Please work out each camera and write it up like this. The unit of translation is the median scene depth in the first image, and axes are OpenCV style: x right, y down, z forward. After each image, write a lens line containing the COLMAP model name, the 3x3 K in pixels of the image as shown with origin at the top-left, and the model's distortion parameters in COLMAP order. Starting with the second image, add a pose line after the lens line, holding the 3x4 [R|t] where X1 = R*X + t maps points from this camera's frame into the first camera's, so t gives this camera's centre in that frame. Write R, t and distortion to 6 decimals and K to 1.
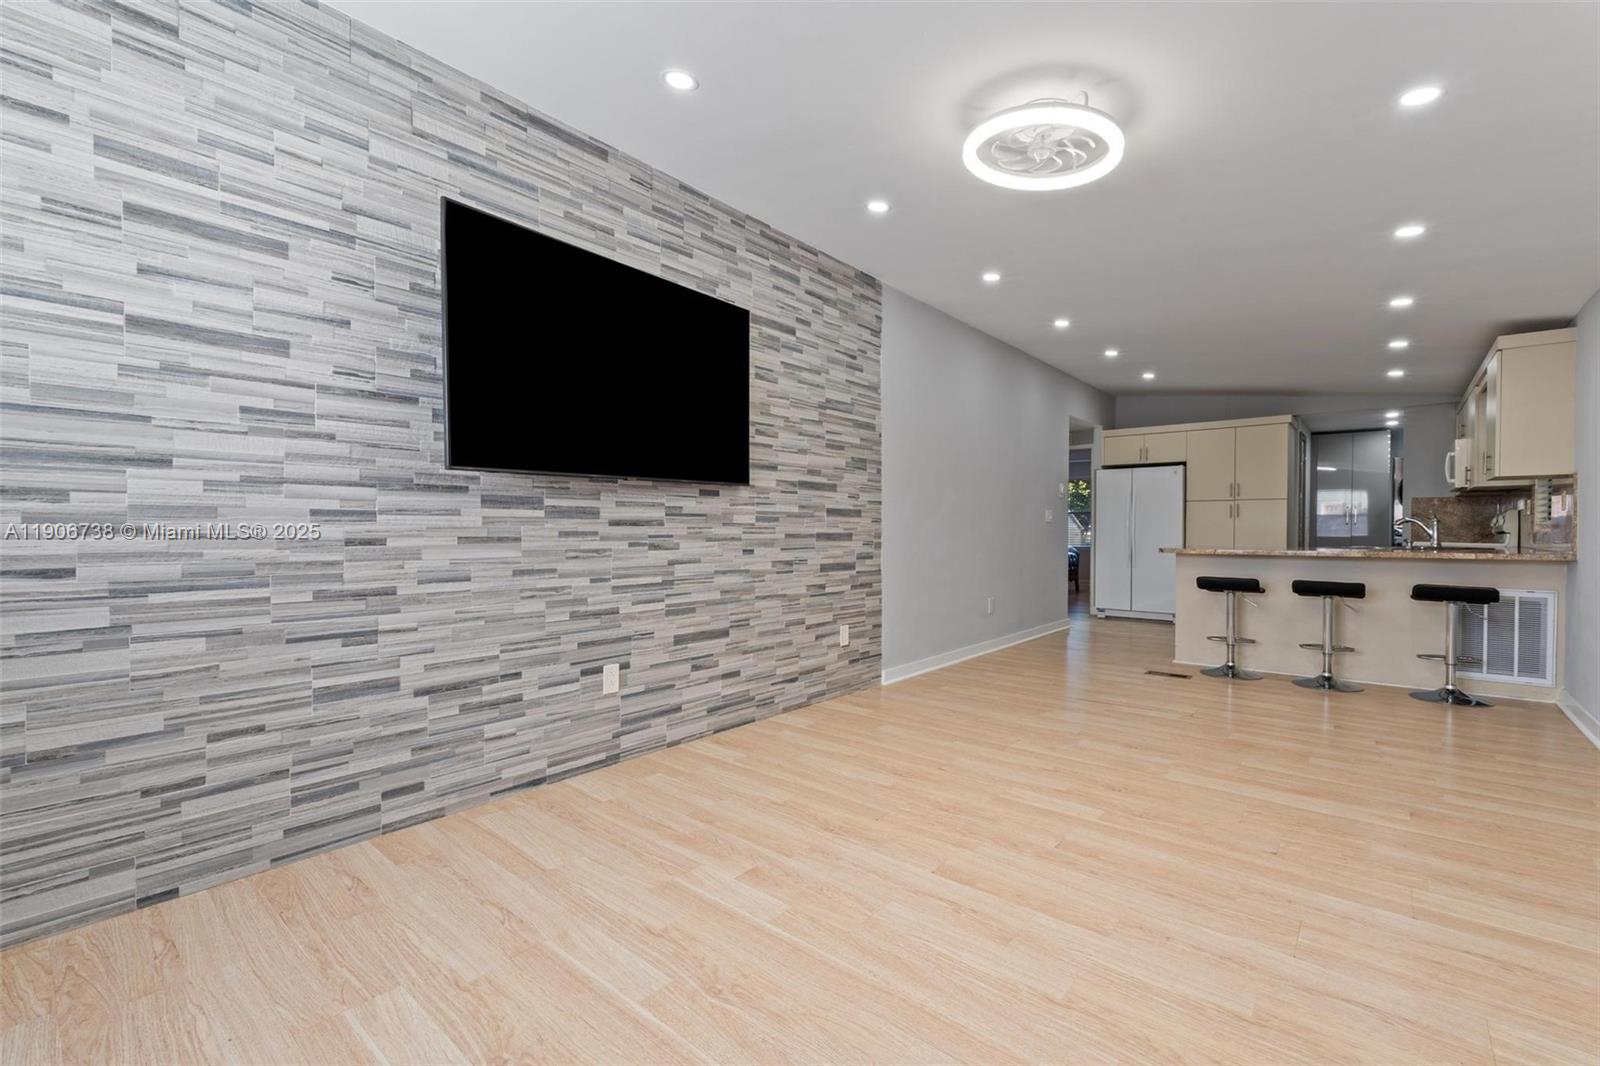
lens RADIAL K [[685.3, 0, 800.0], [0, 685.3, 533.0], [0, 0, 1]] dist [-0.004125, -0.000772]
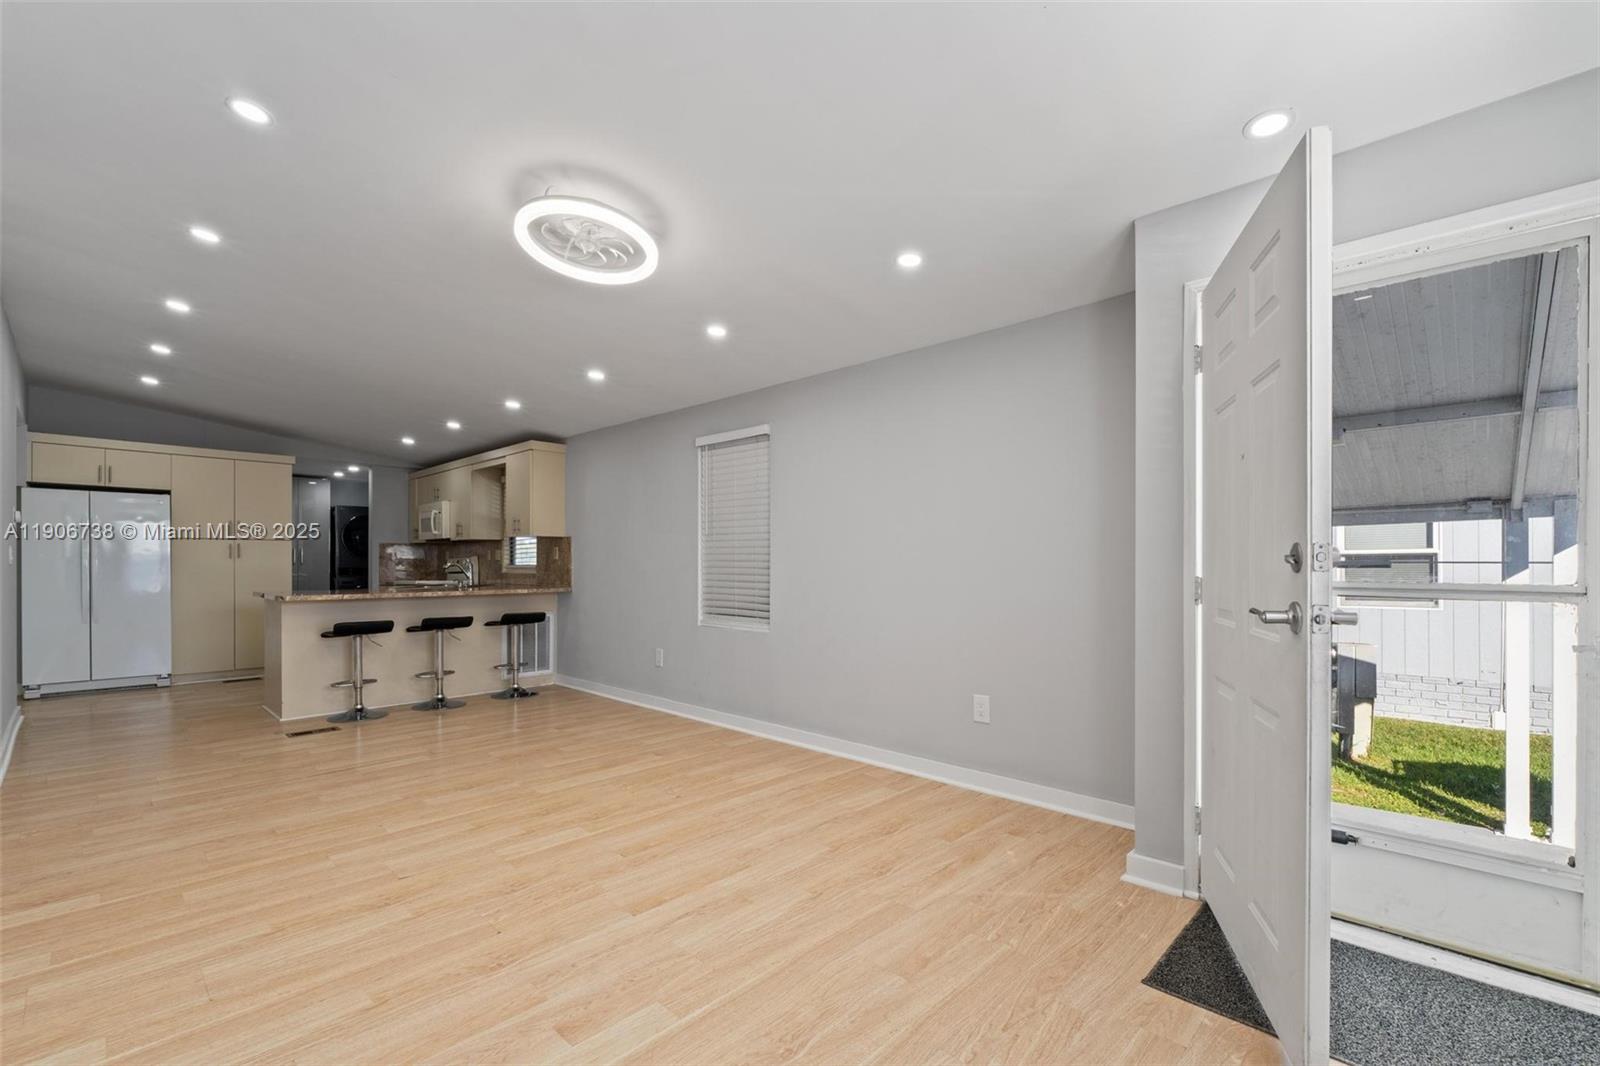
lens RADIAL K [[691.0, 0, 808.2], [0, 691.0, 569.3], [0, 0, 1]] dist [-0.015776, -0.000271]
pose [[0.053638, -0.009007, 0.998520, -0.539727], [0.006497, 0.999941, 0.008671, -0.025712], [-0.998539, 0.006023, 0.053694, 0.436409]]
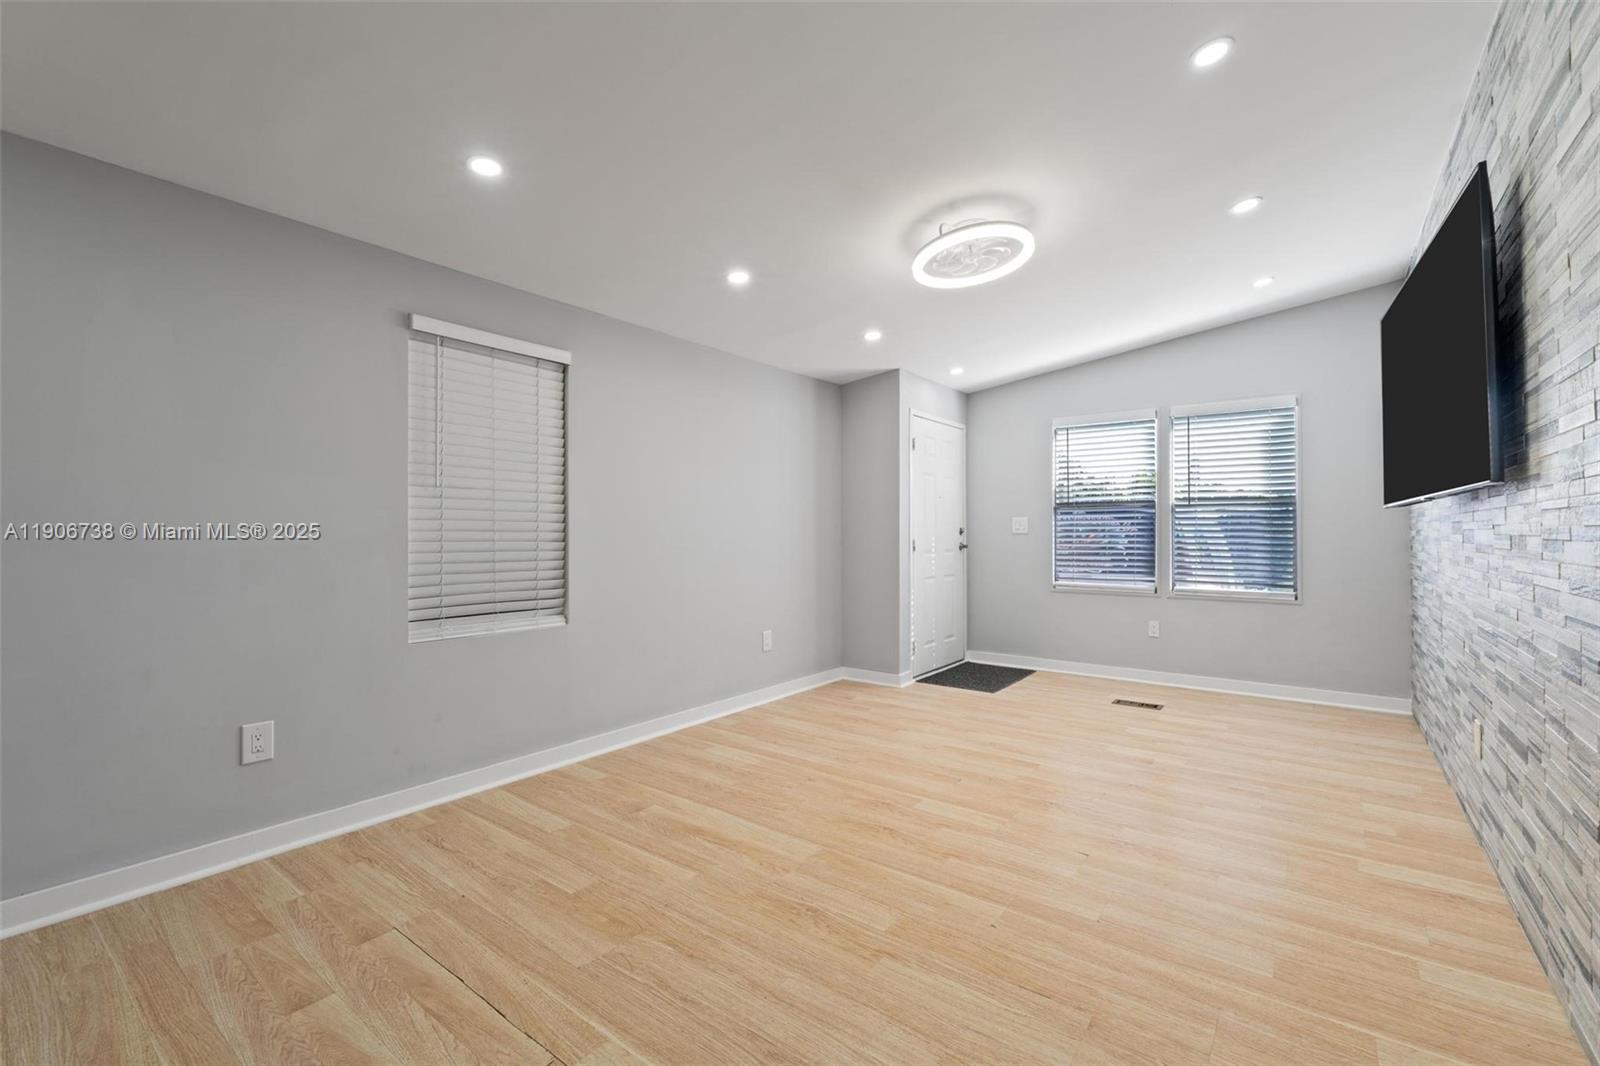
lens RADIAL K [[685.3, 0, 800.0], [0, 685.3, 533.0], [0, 0, 1]] dist [-0.004125, -0.000772]
pose [[-0.998577, -0.000427, -0.053326, 0.543305], [-0.000899, 0.999960, 0.008844, -0.037754], [0.053320, 0.008880, -0.998538, 1.657260]]
